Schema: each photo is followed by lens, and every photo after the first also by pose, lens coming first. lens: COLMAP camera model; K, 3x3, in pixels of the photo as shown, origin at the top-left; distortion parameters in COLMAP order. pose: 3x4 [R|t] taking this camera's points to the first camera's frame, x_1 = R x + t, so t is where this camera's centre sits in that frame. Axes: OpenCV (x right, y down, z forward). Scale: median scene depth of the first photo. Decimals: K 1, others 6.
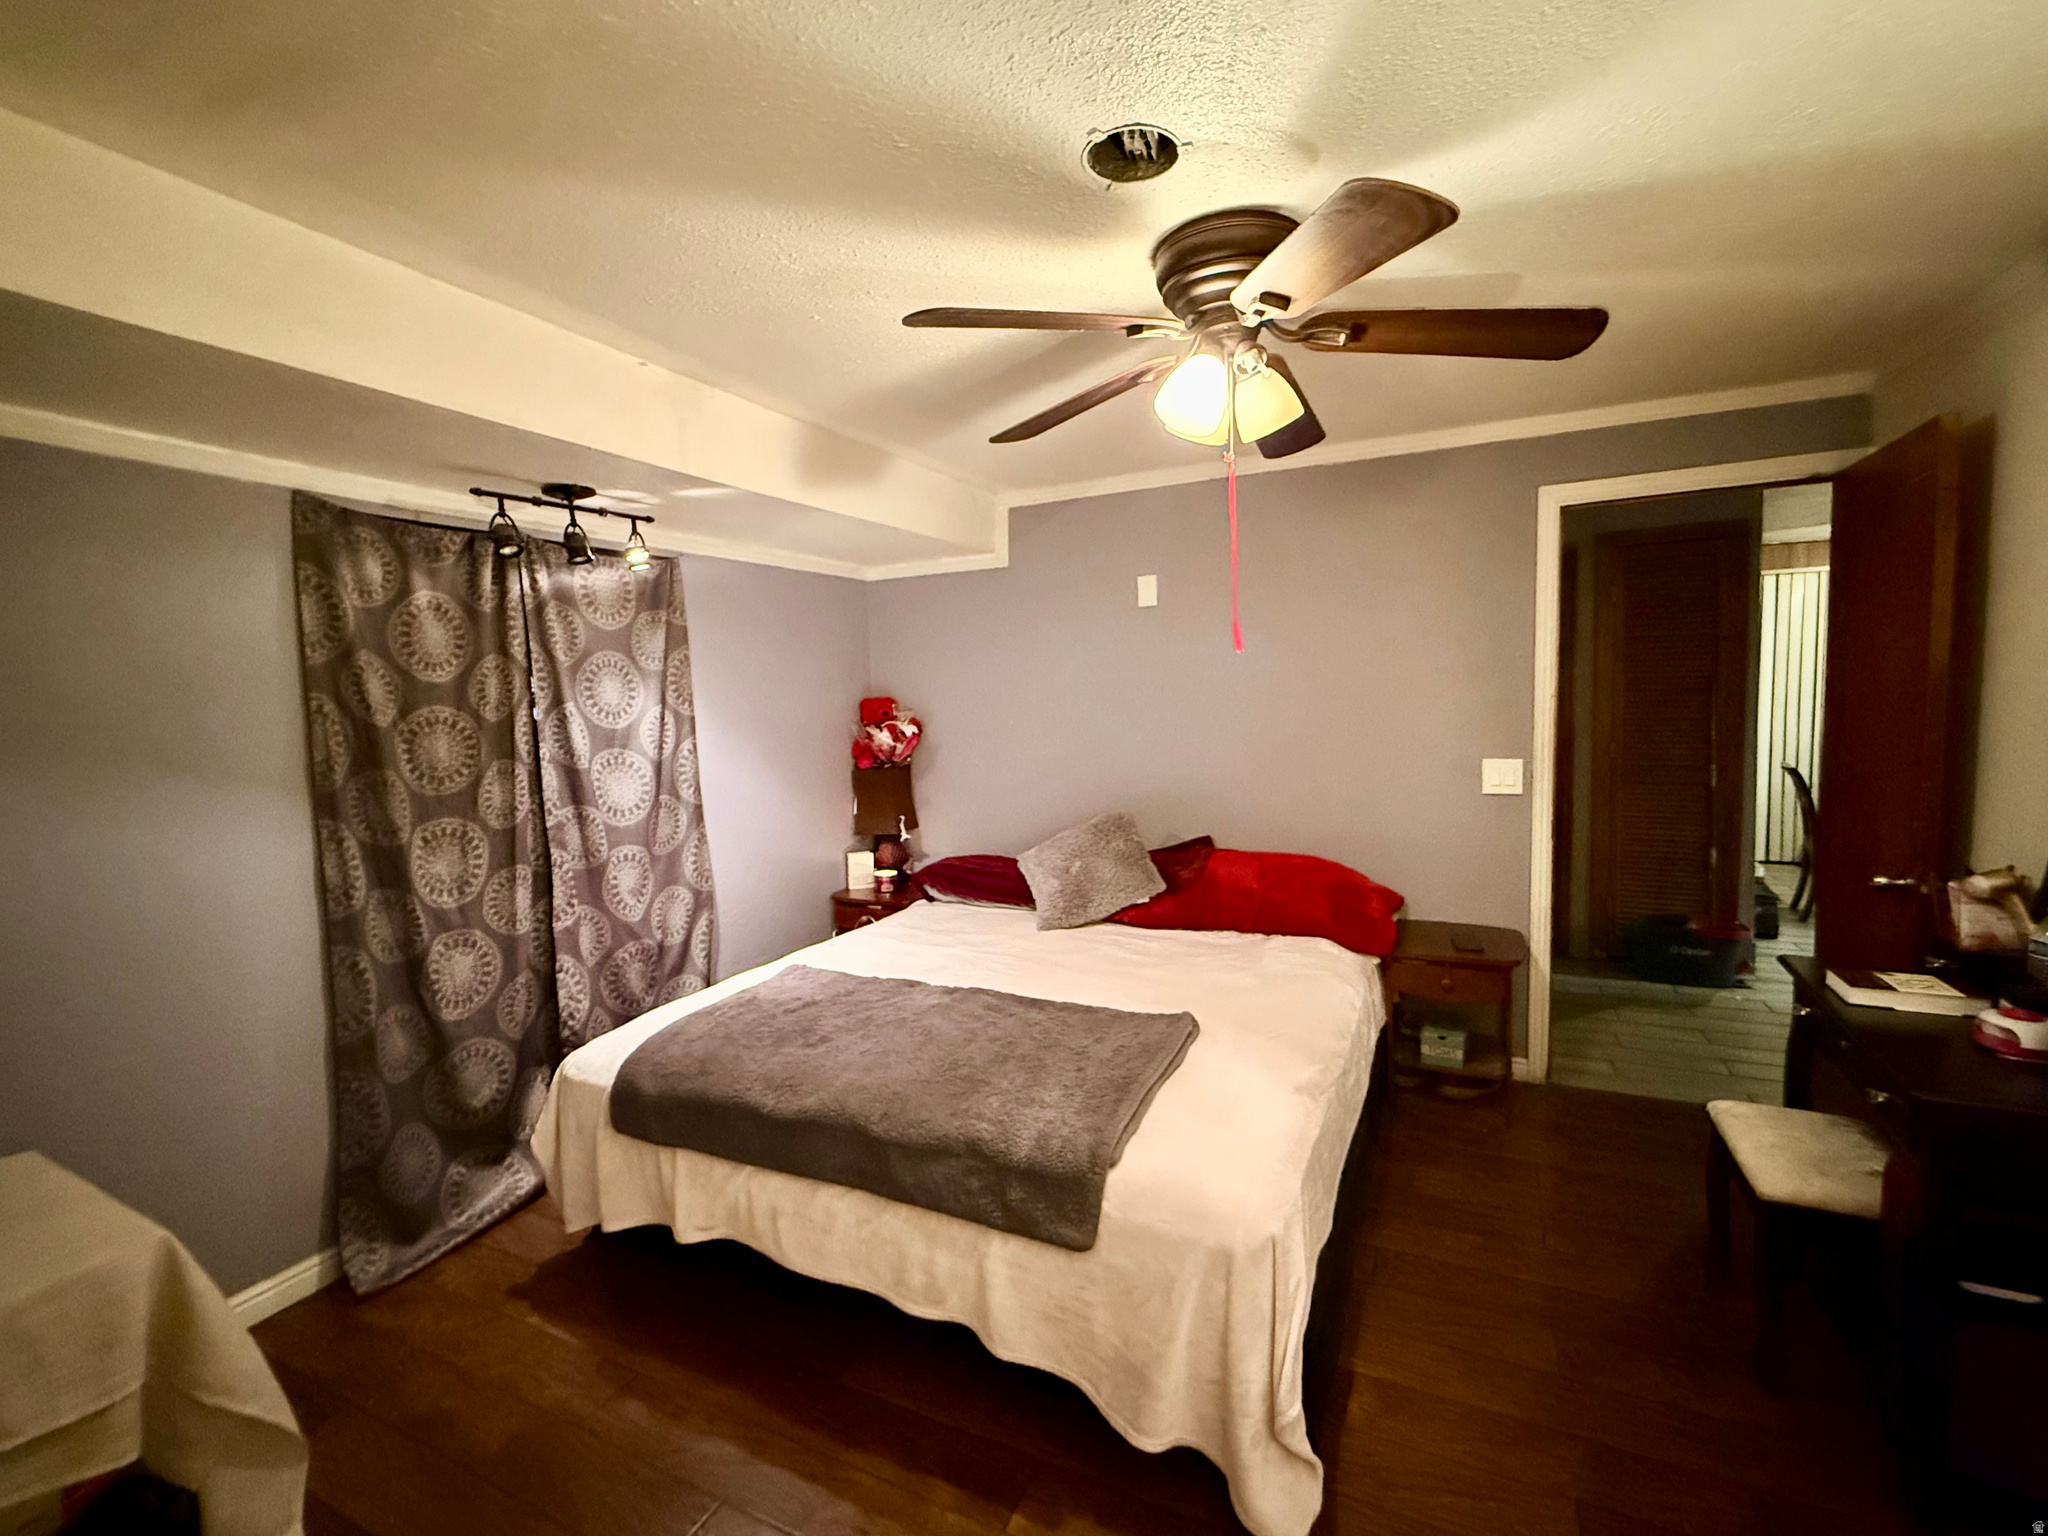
lens RADIAL K [[891.8, 0, 1025.7], [0, 891.8, 761.9], [0, 0, 1]] dist [-0.000764, -0.000043]
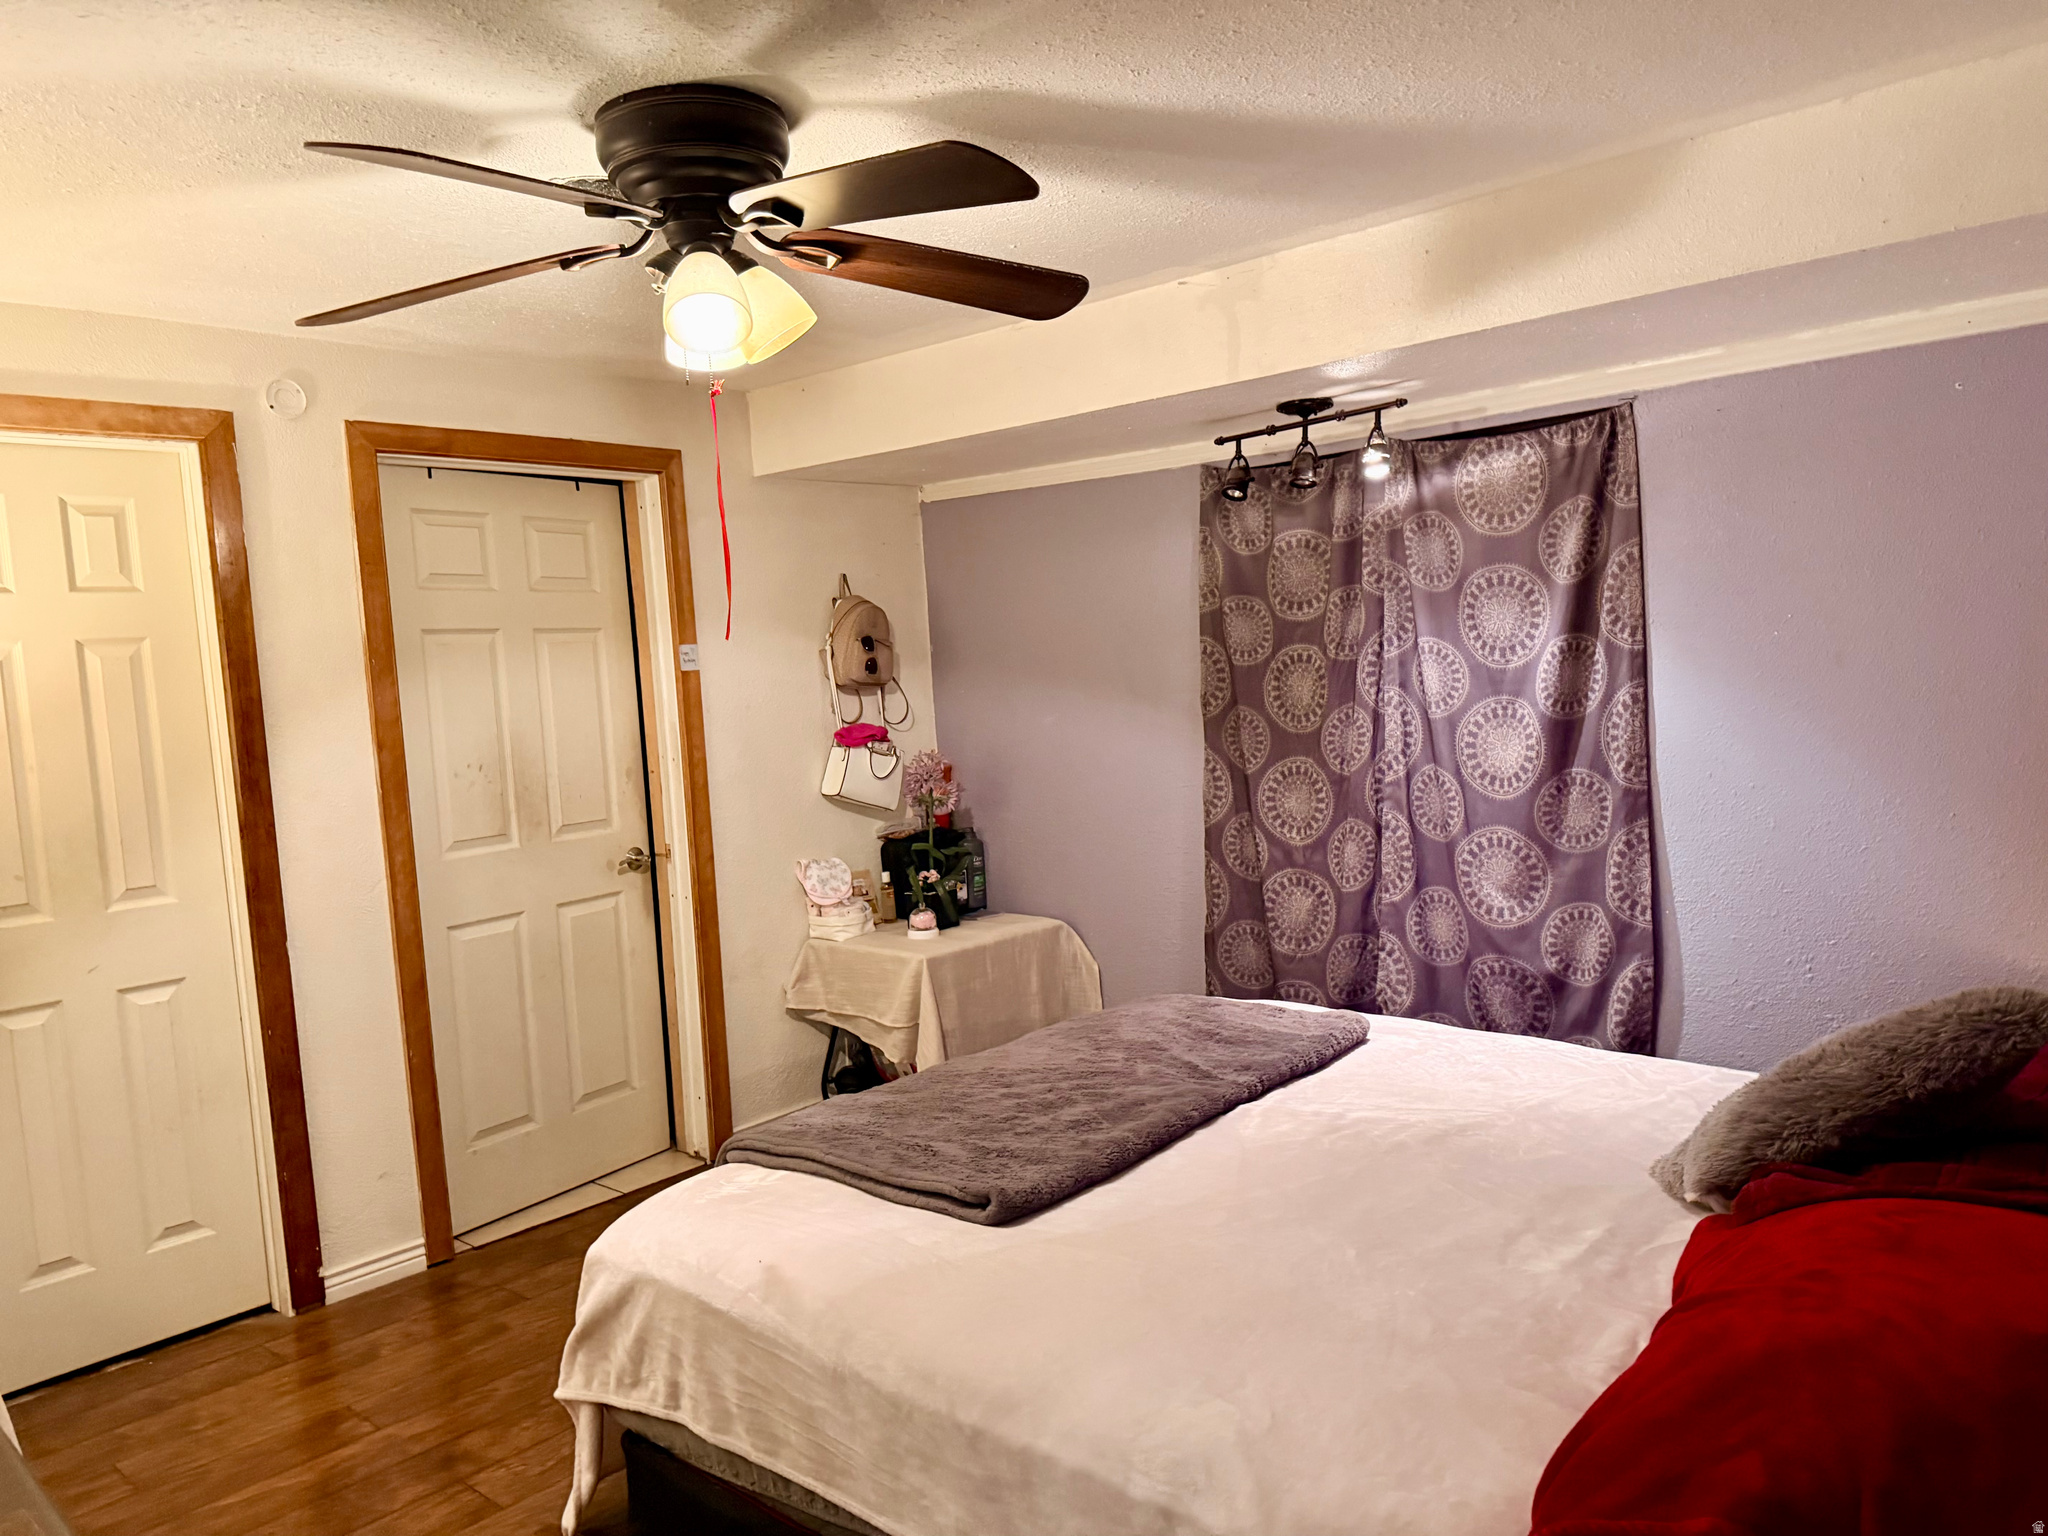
lens RADIAL K [[1439.4, 0, 1027.6], [0, 1439.4, 765.2], [0, 0, 1]] dist [0.051366, -0.056828]
pose [[-0.280645, 0.108980, -0.953604, 0.878865], [-0.014400, 0.992943, 0.117714, -0.101381], [0.959704, 0.046768, -0.277096, 1.032467]]
